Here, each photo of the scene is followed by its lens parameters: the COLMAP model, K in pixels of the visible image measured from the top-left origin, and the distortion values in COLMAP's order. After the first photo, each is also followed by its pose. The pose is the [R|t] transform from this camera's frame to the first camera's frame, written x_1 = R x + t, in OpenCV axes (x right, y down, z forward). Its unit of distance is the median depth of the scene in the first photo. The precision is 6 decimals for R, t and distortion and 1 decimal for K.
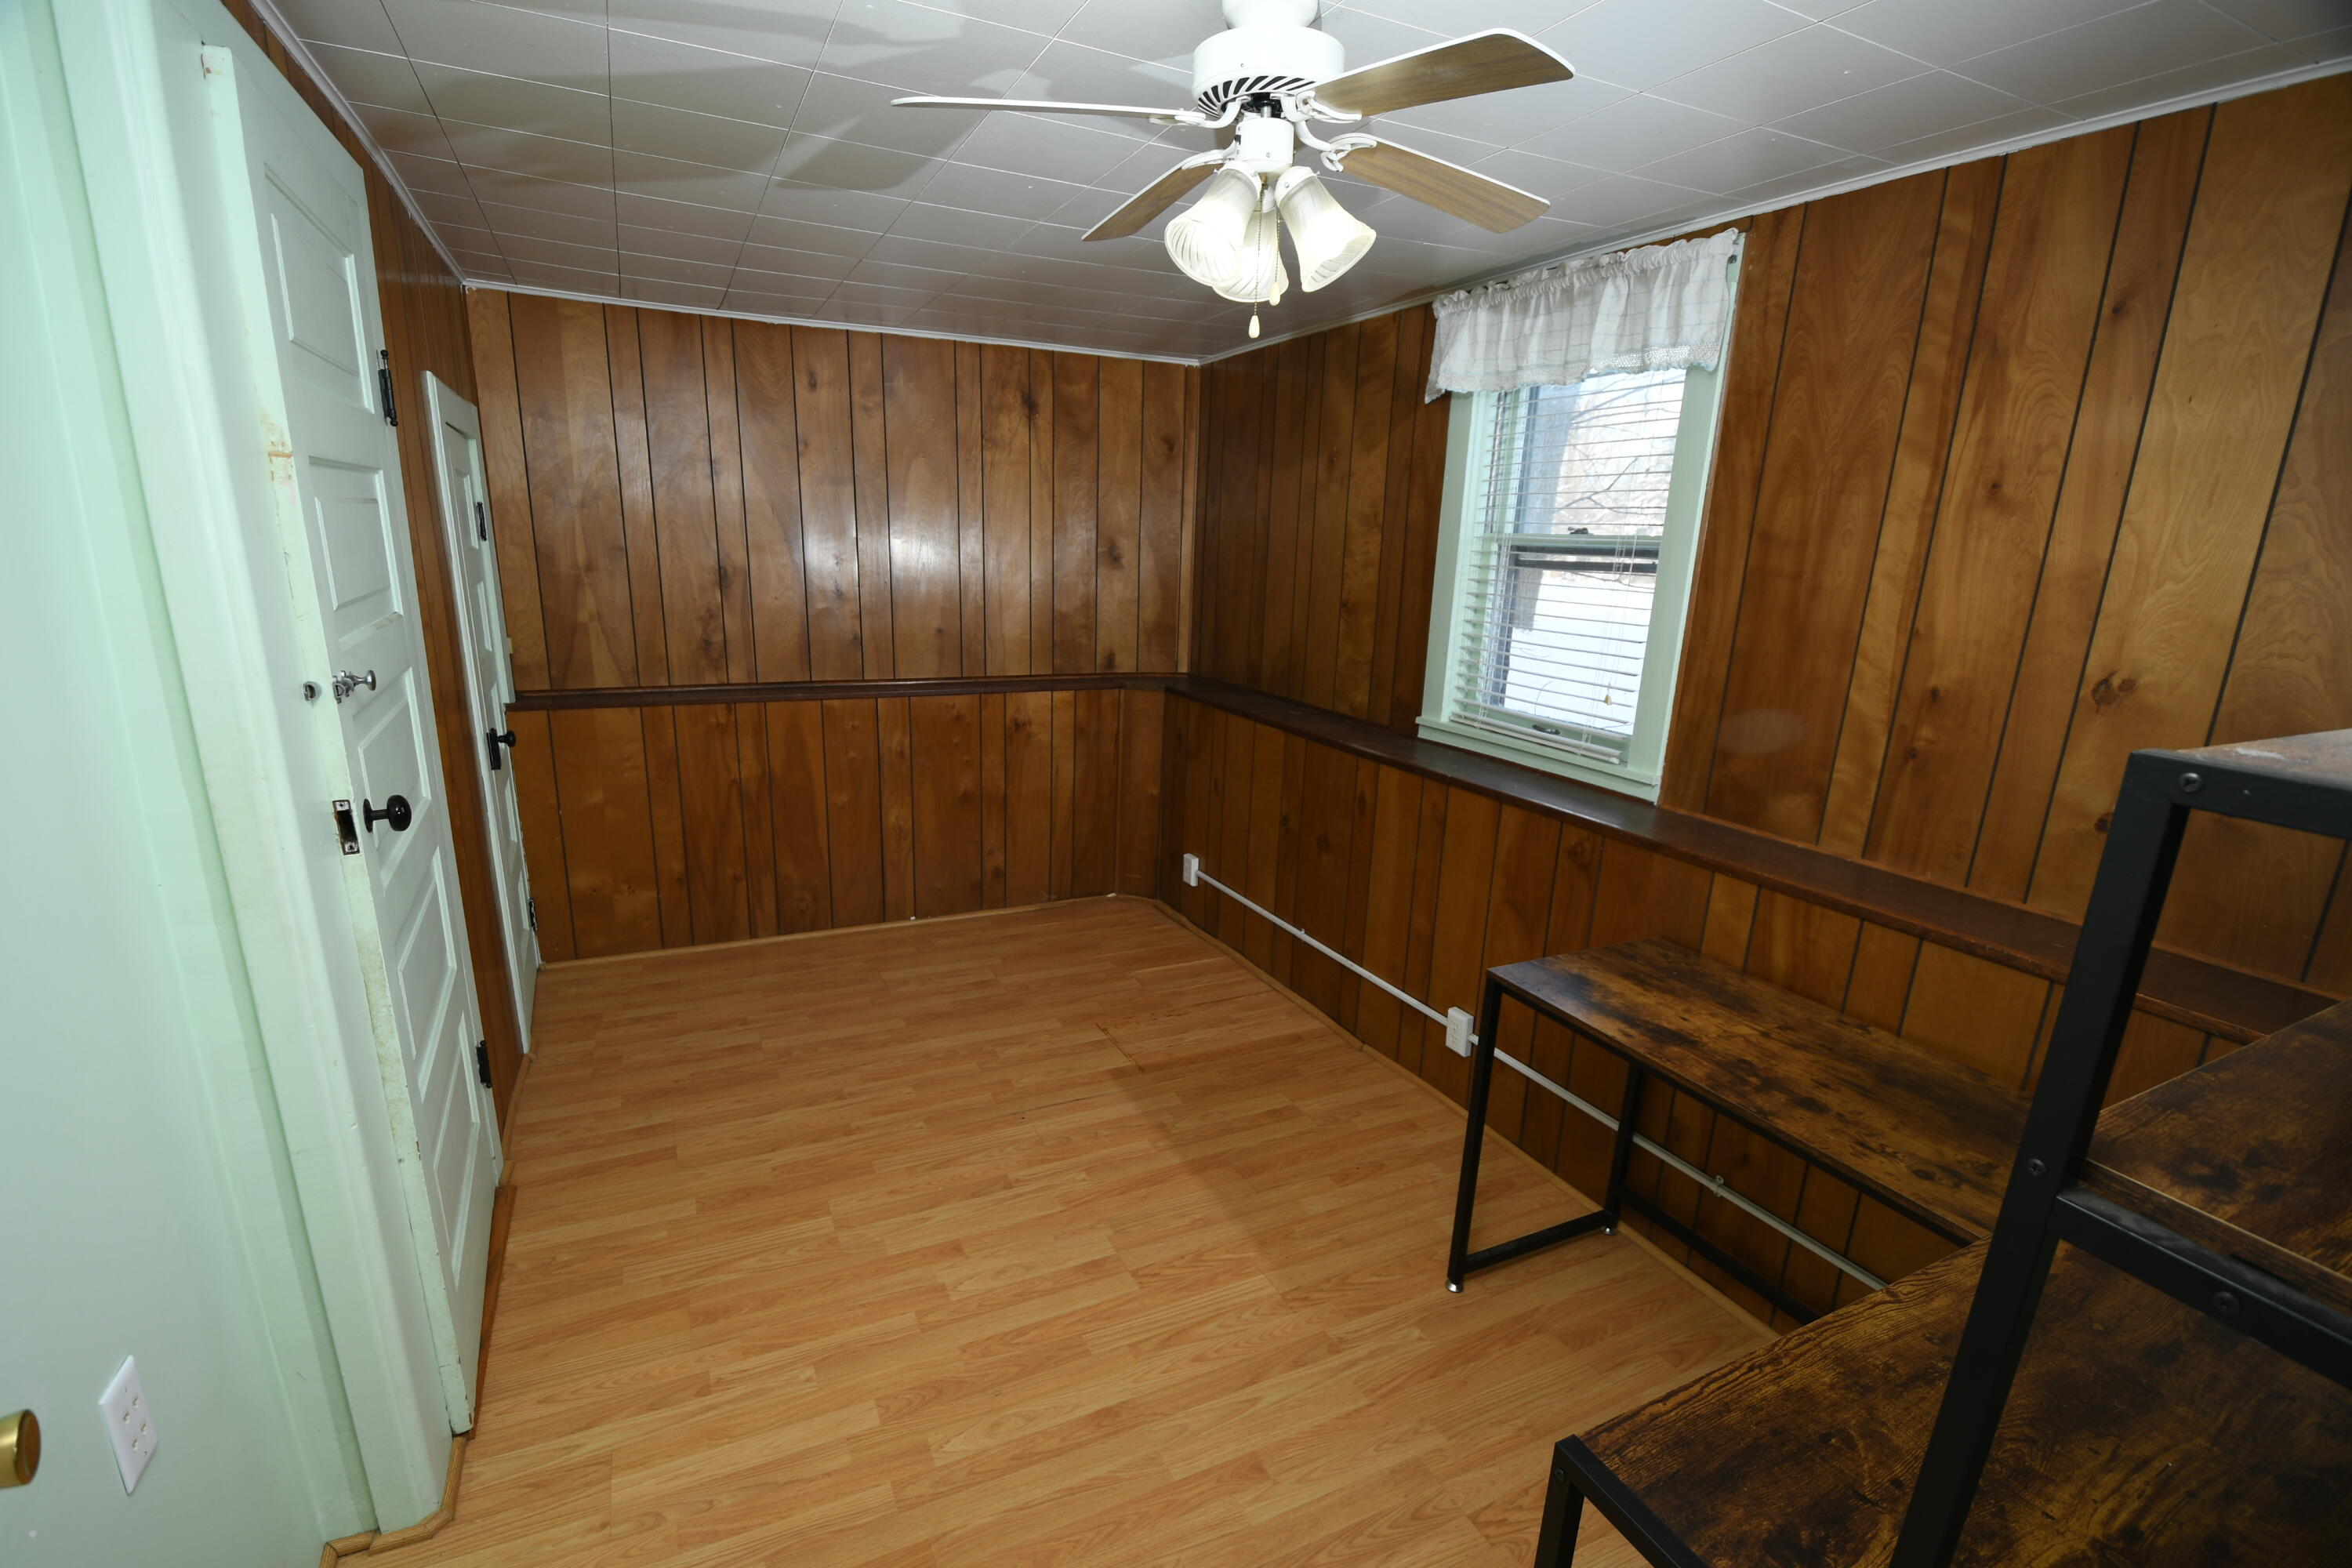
lens RADIAL K [[1024.5, 0, 1159.1], [0, 1024.5, 784.9], [0, 0, 1]] dist [-0.000796, -0.012745]
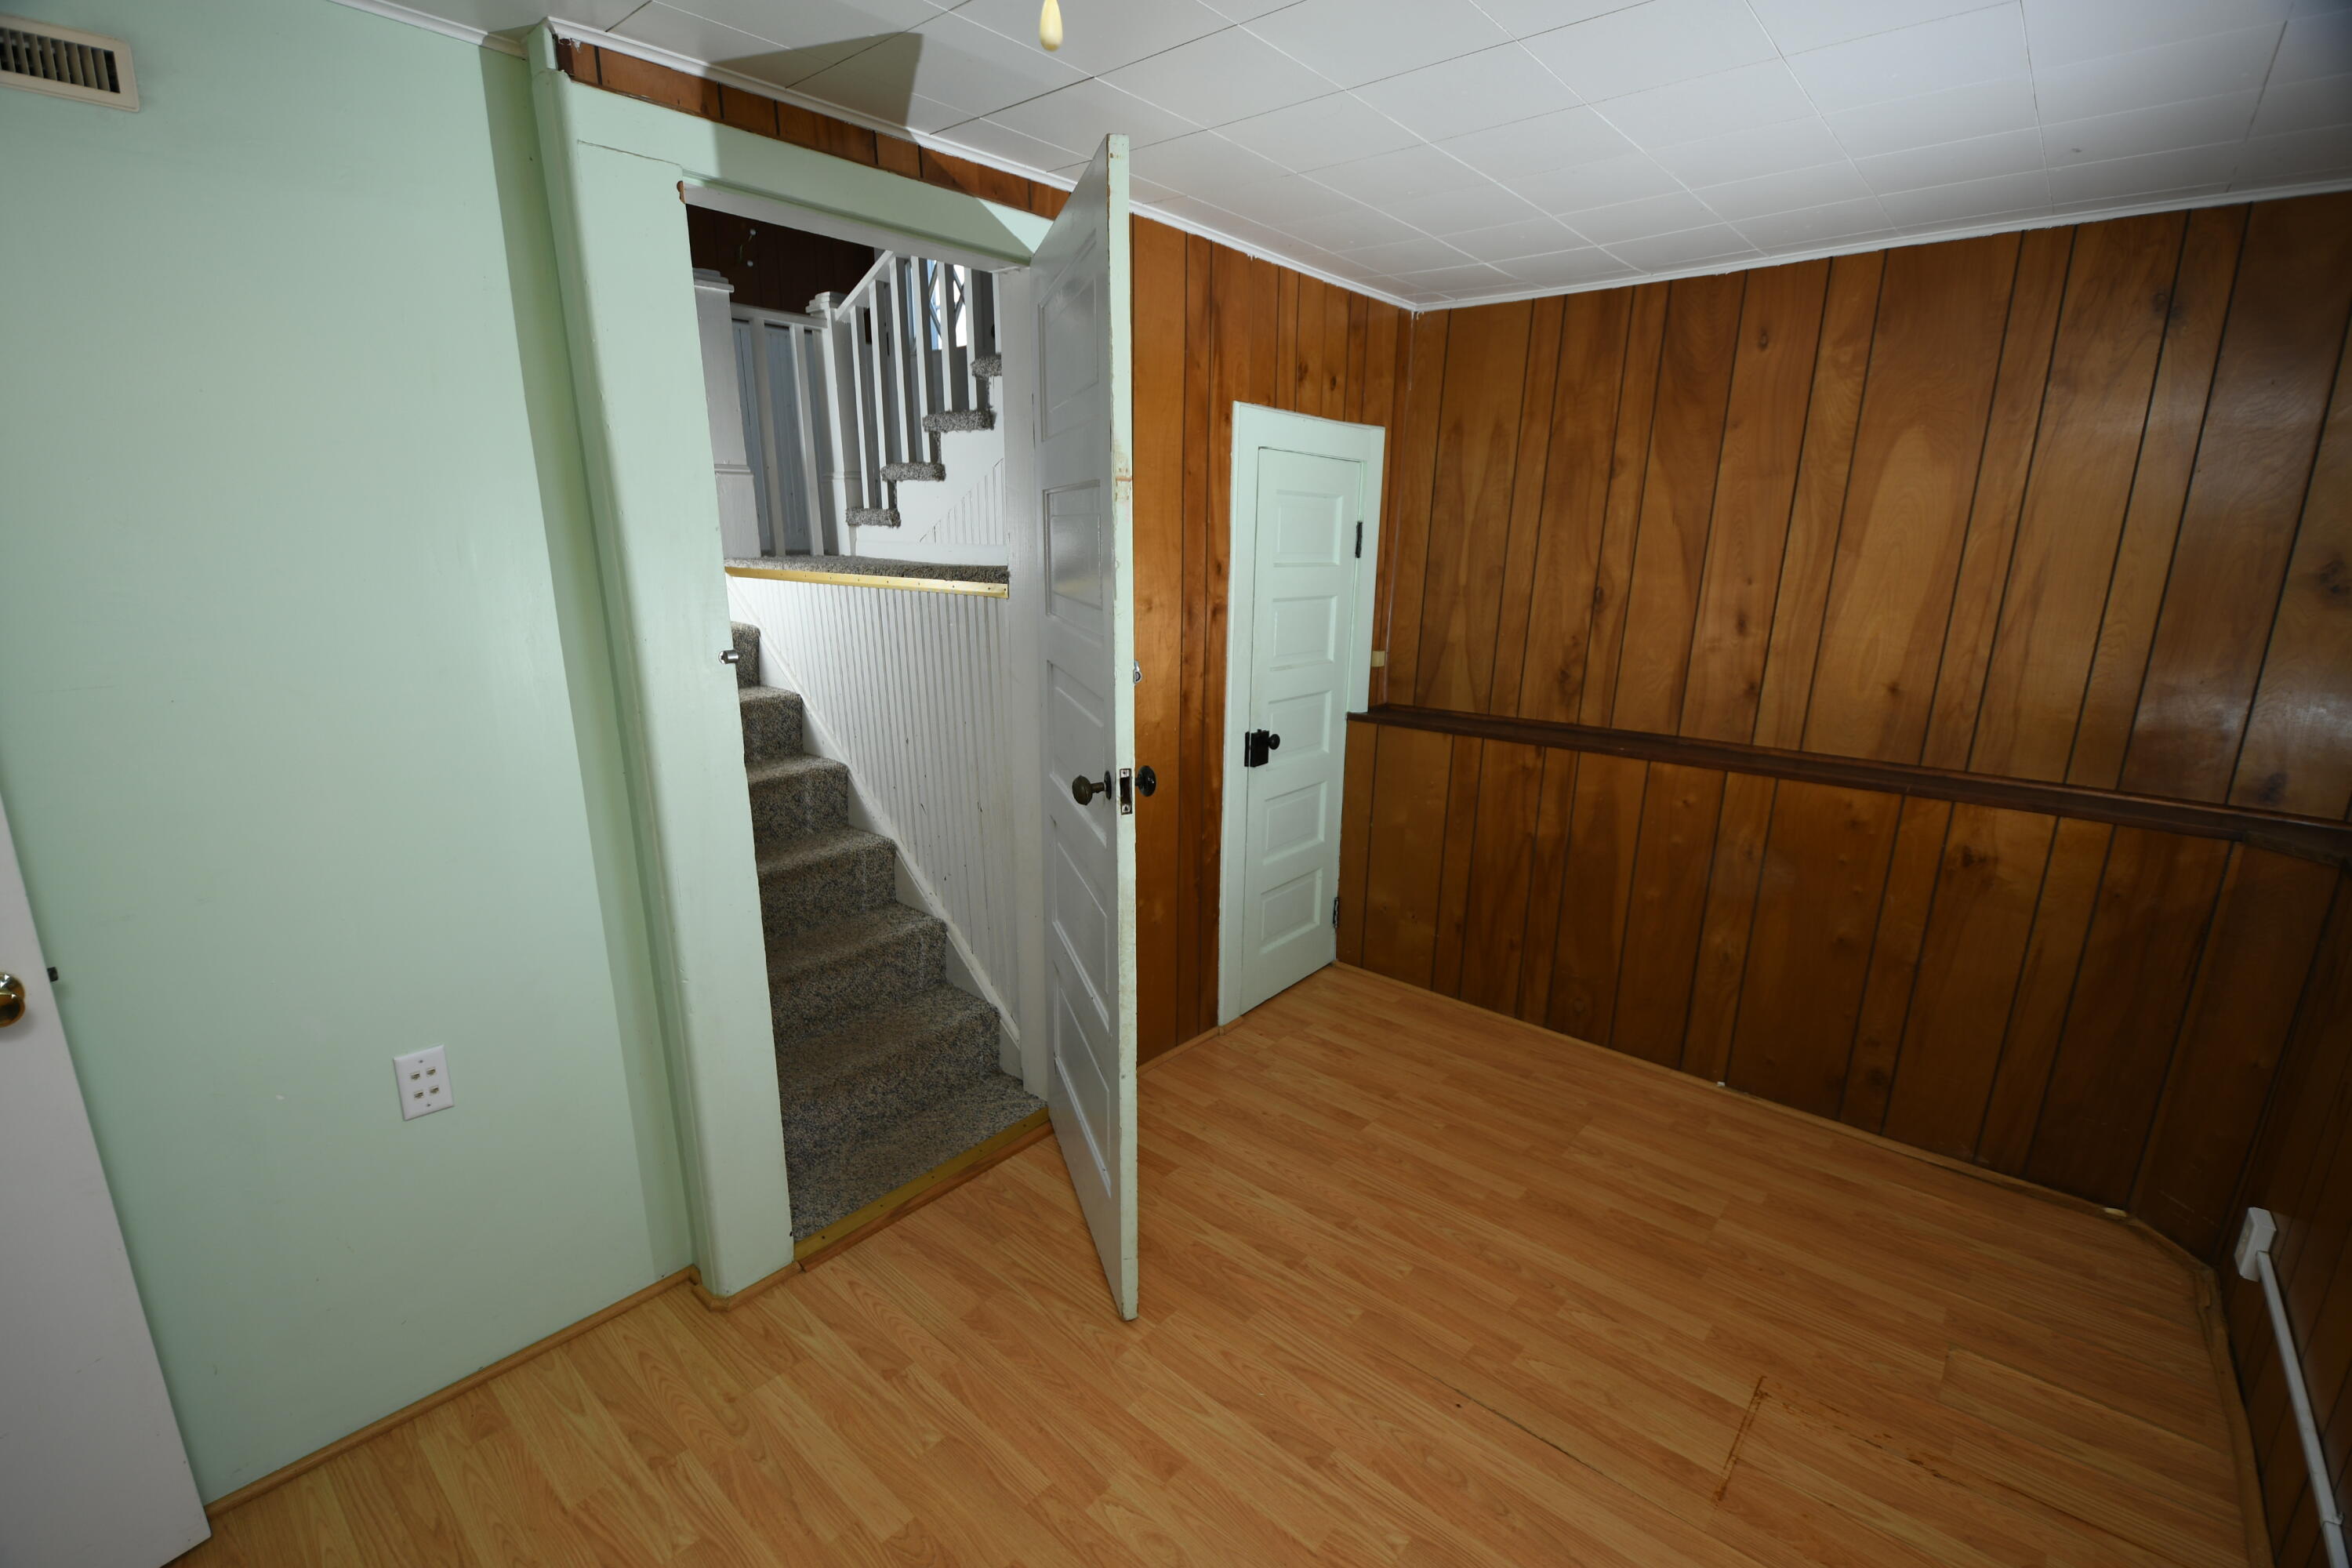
lens RADIAL K [[1024.5, 0, 1171.2], [0, 1024.5, 805.2], [0, 0, 1]] dist [-0.000796, -0.012745]
pose [[0.389548, 0.202558, -0.898456, 0.235983], [-0.212307, 0.968992, 0.126410, -0.074024], [0.896202, 0.141505, 0.420474, 0.374017]]
